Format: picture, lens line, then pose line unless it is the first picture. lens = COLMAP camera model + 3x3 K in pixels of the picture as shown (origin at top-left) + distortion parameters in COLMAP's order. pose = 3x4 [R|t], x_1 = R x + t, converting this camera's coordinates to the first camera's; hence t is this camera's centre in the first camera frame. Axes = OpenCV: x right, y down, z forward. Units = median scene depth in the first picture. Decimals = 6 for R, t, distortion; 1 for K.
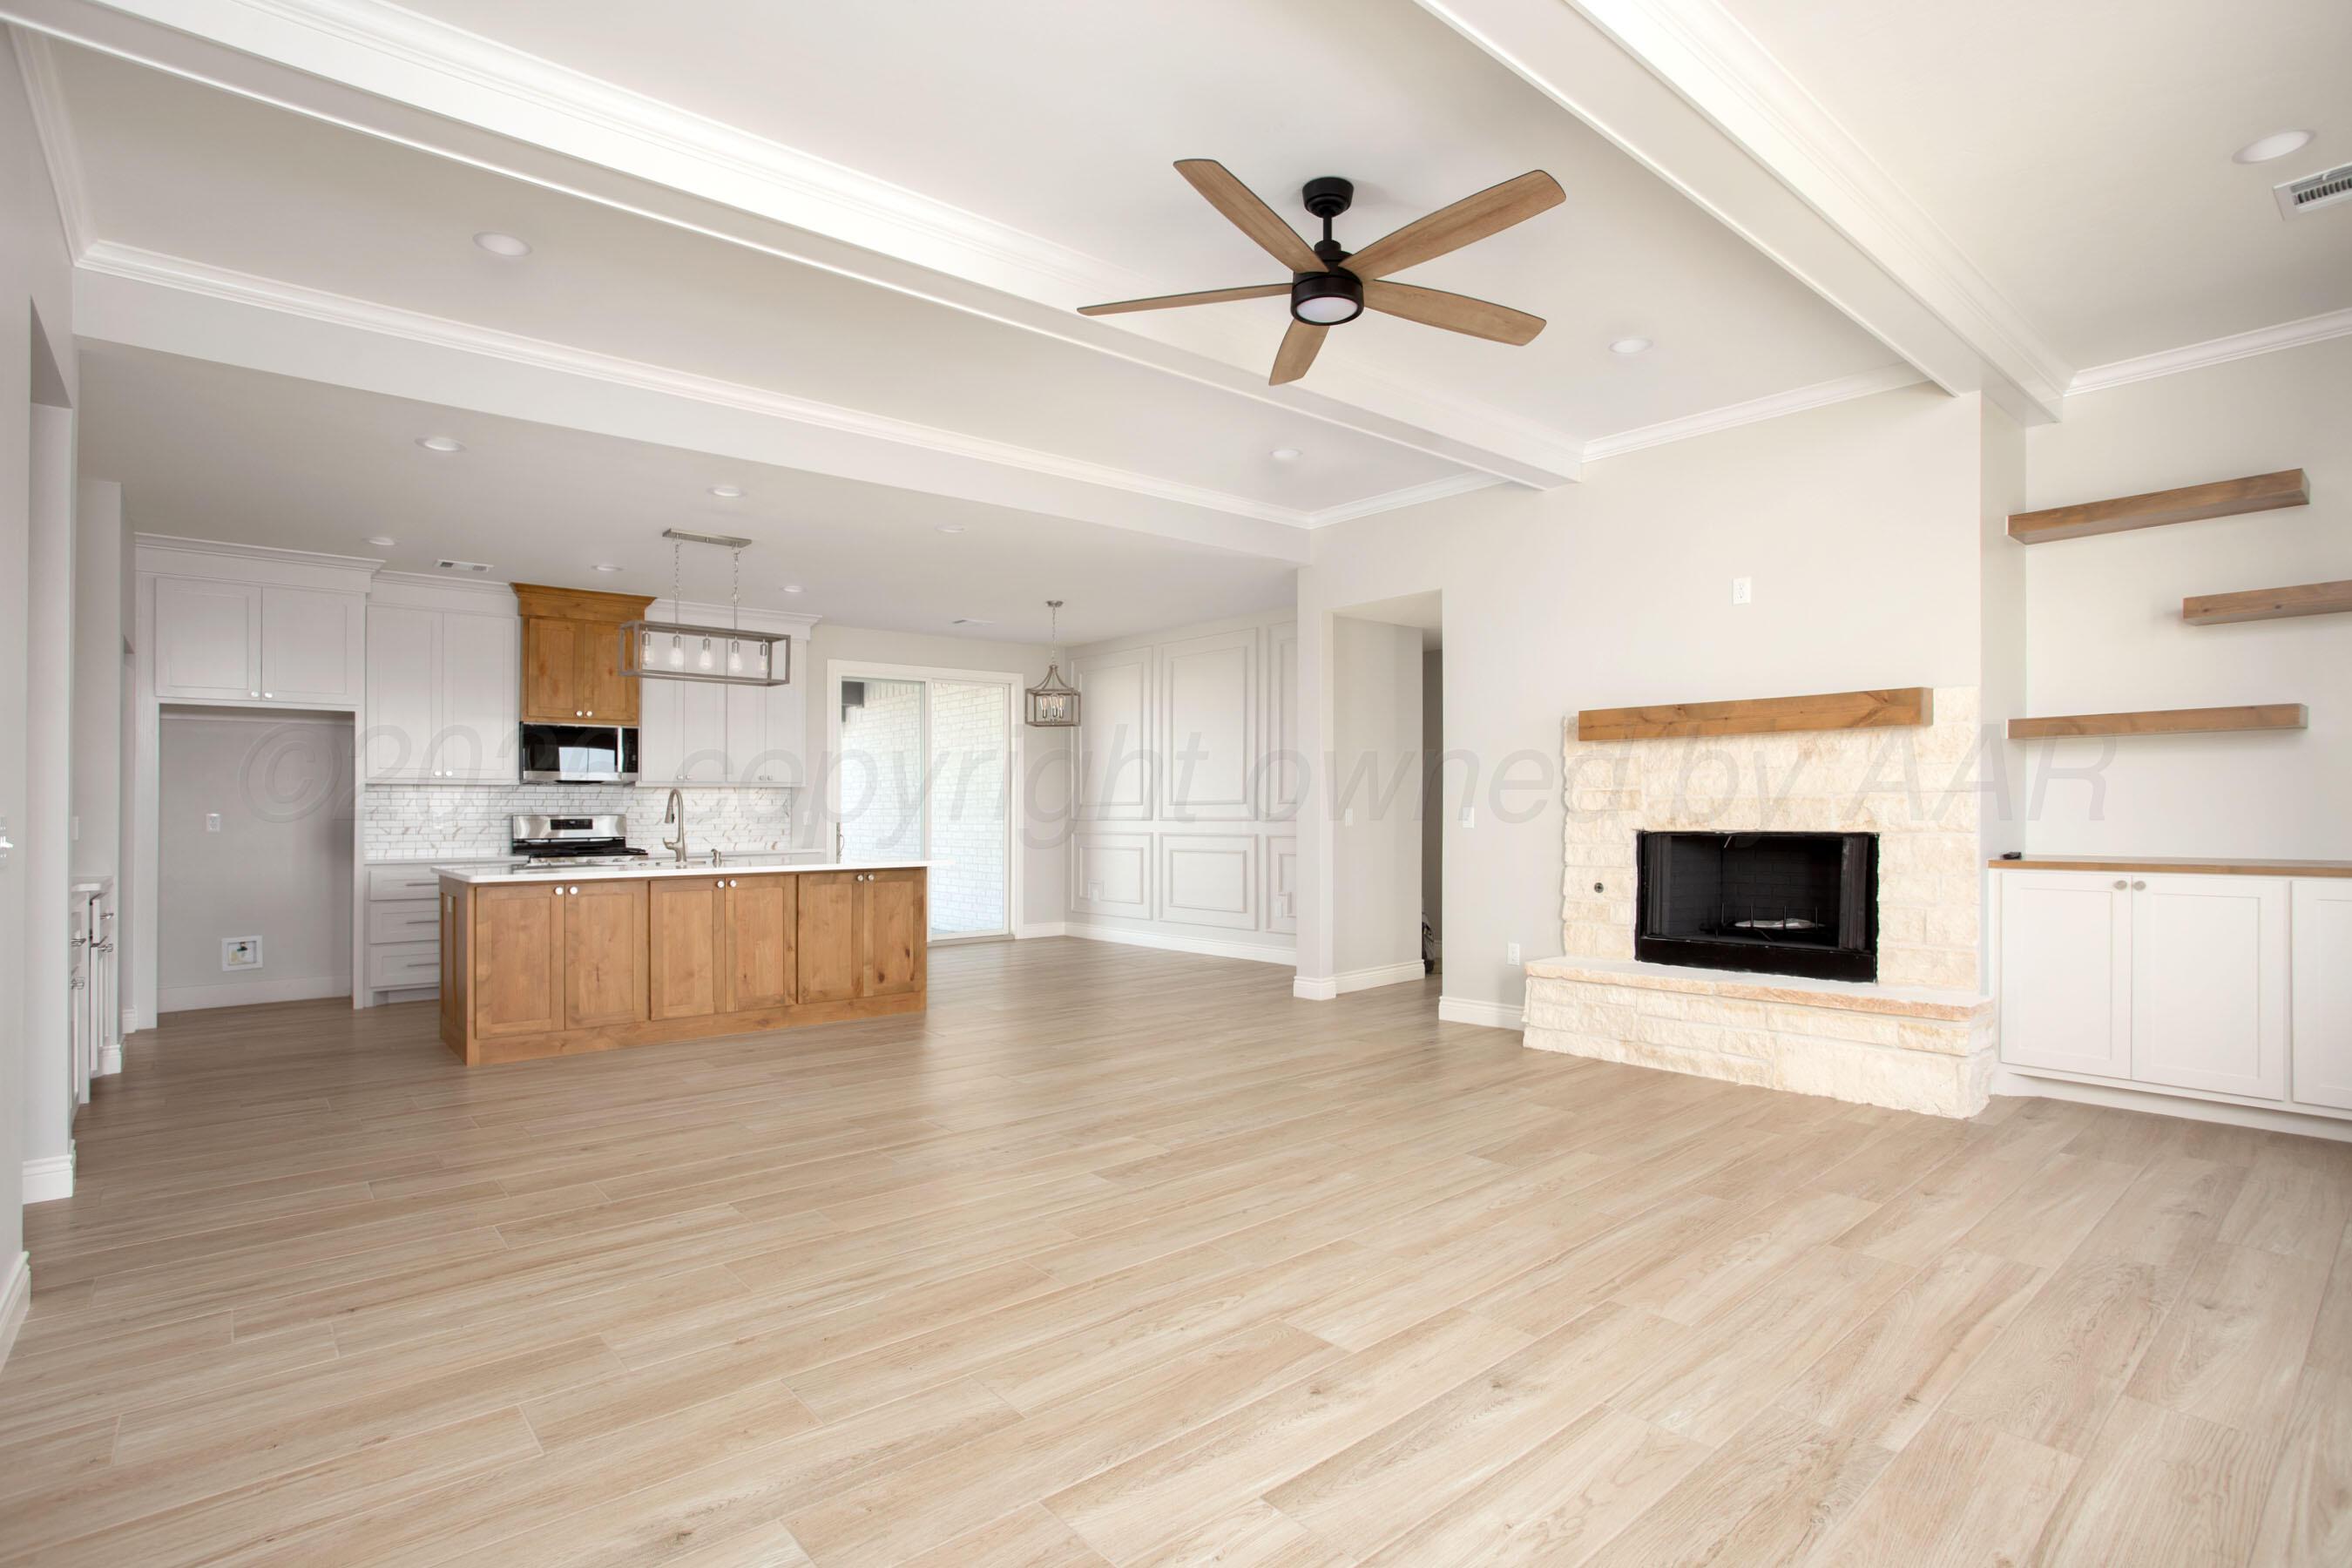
lens RADIAL K [[1162.7, 0, 1184.2], [0, 1162.7, 798.4], [0, 0, 1]] dist [-0.088623, 0.032292]
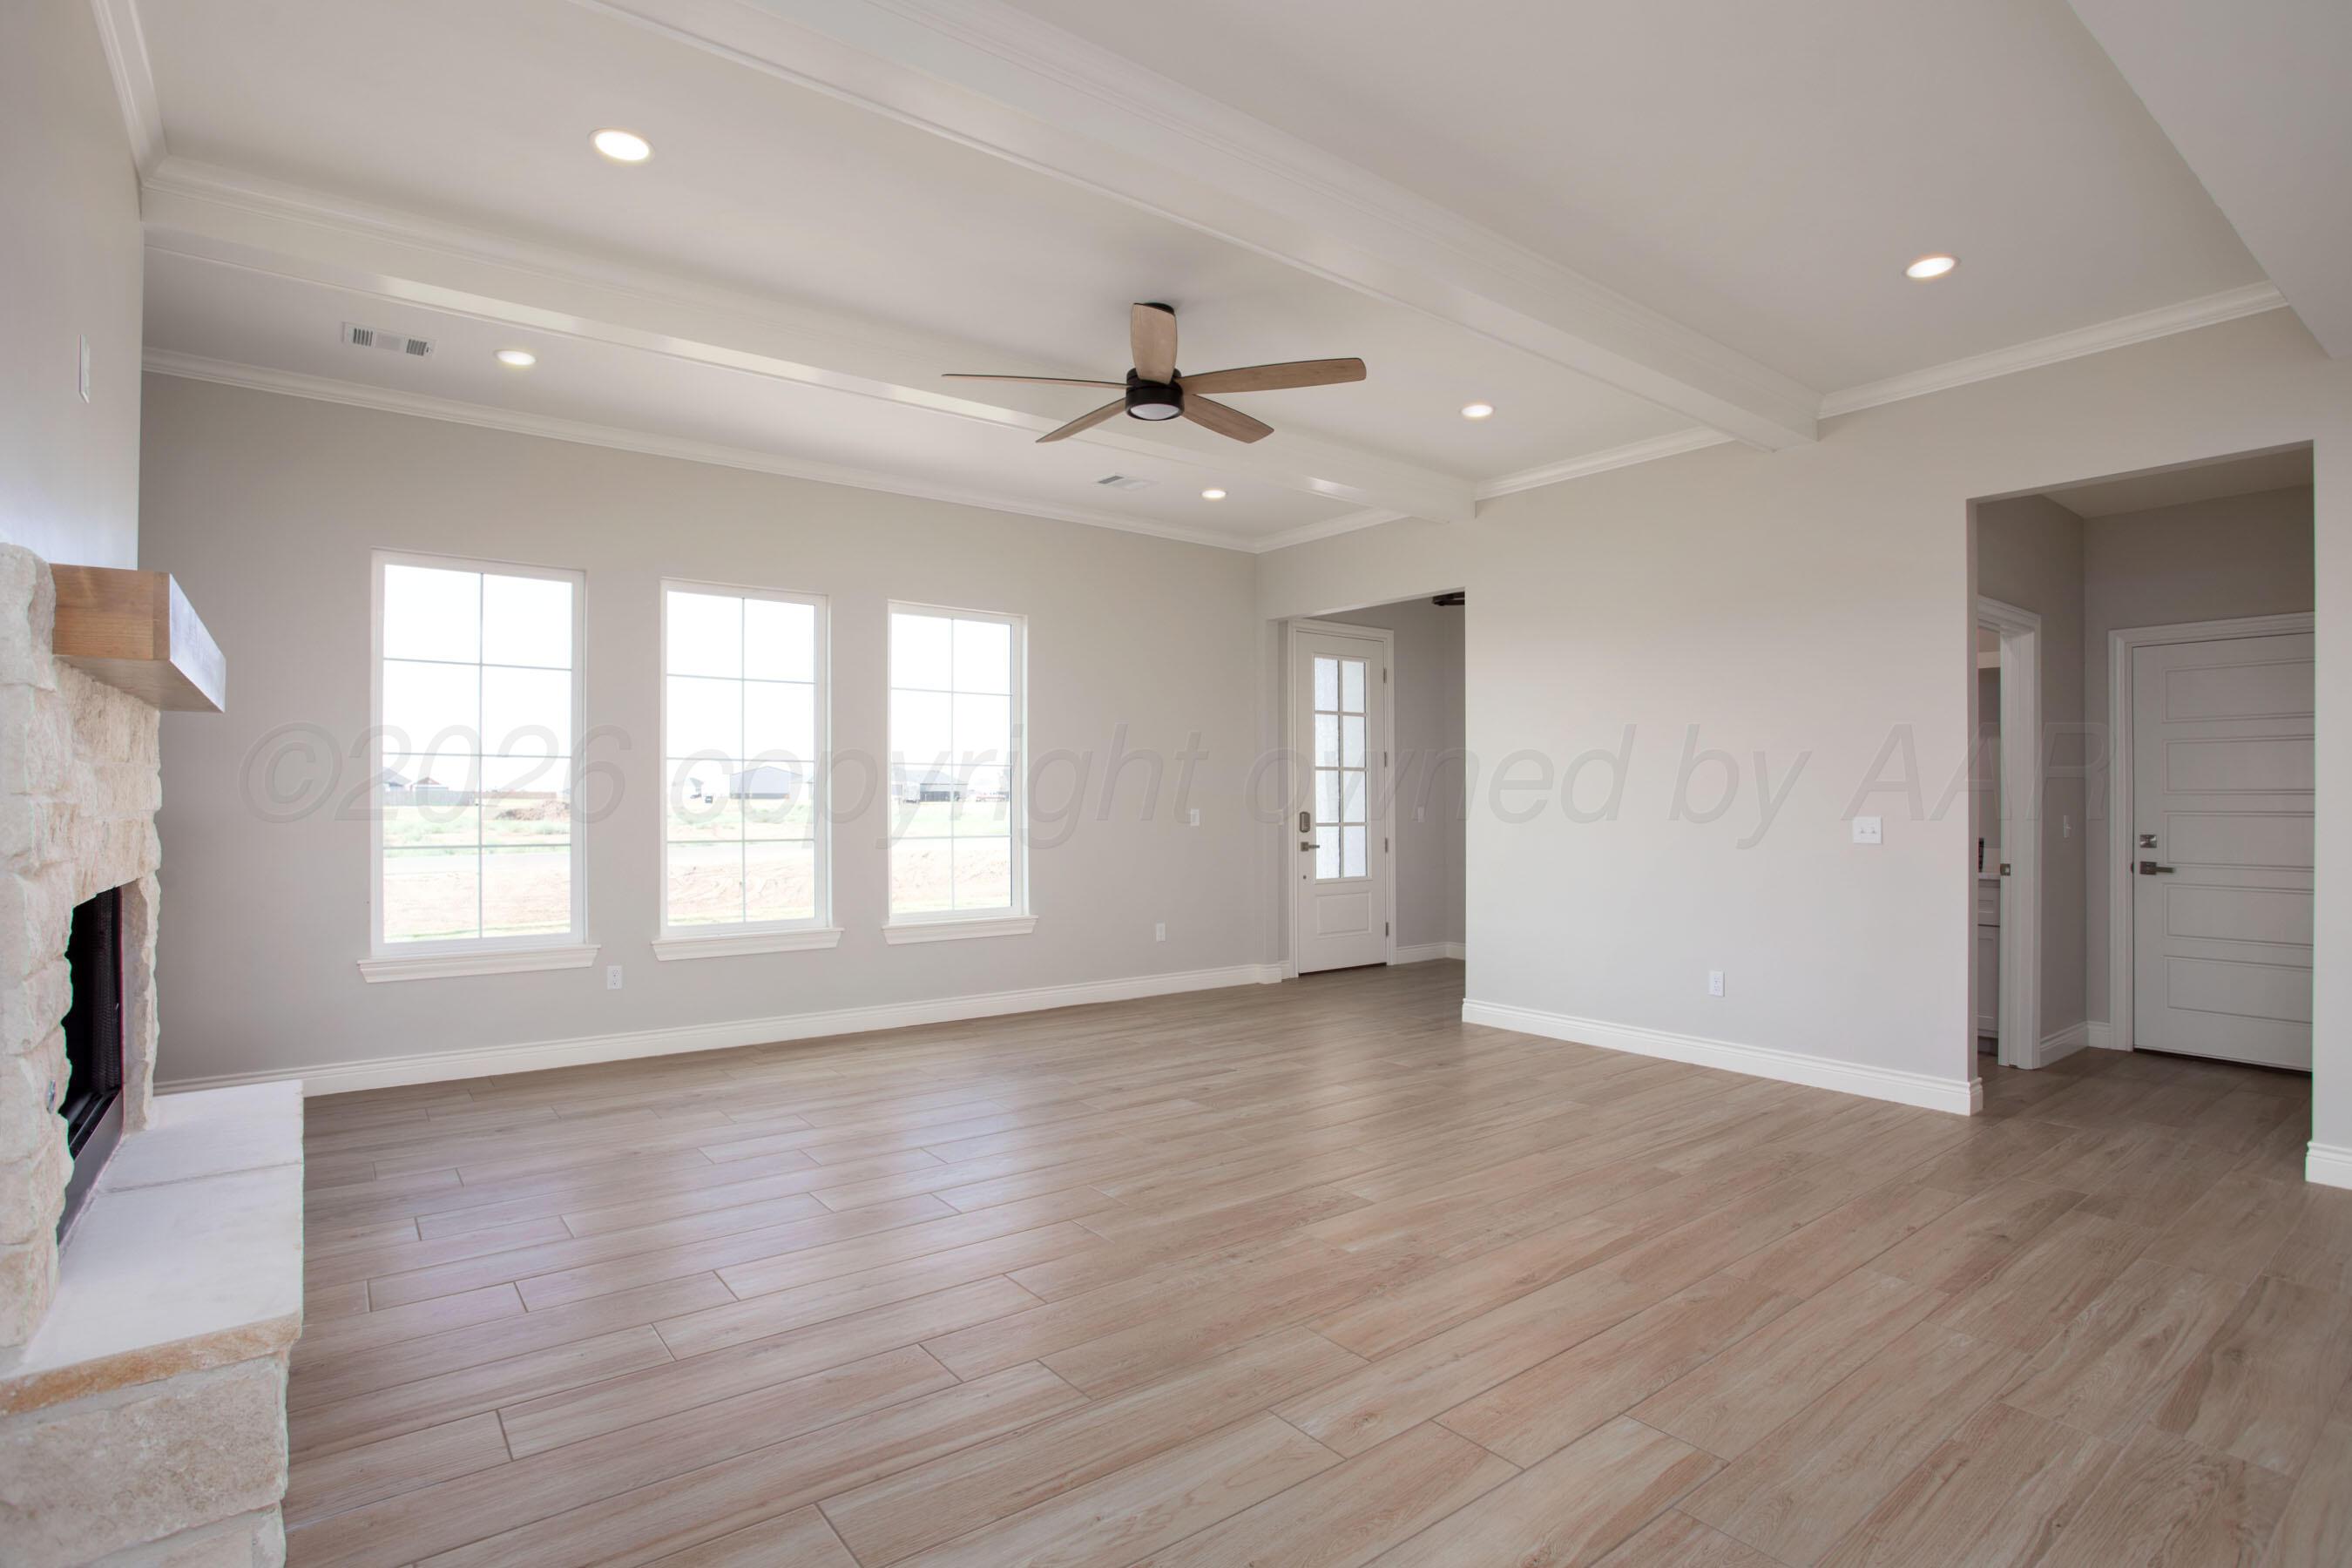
lens RADIAL K [[1162.7, 0, 1184.2], [0, 1162.7, 798.4], [0, 0, 1]] dist [-0.088623, 0.032292]
pose [[-0.998566, 0.004136, 0.053382, 0.018609], [0.003873, 0.999980, -0.005015, -0.007112], [-0.053402, -0.004801, -0.998562, 1.496147]]
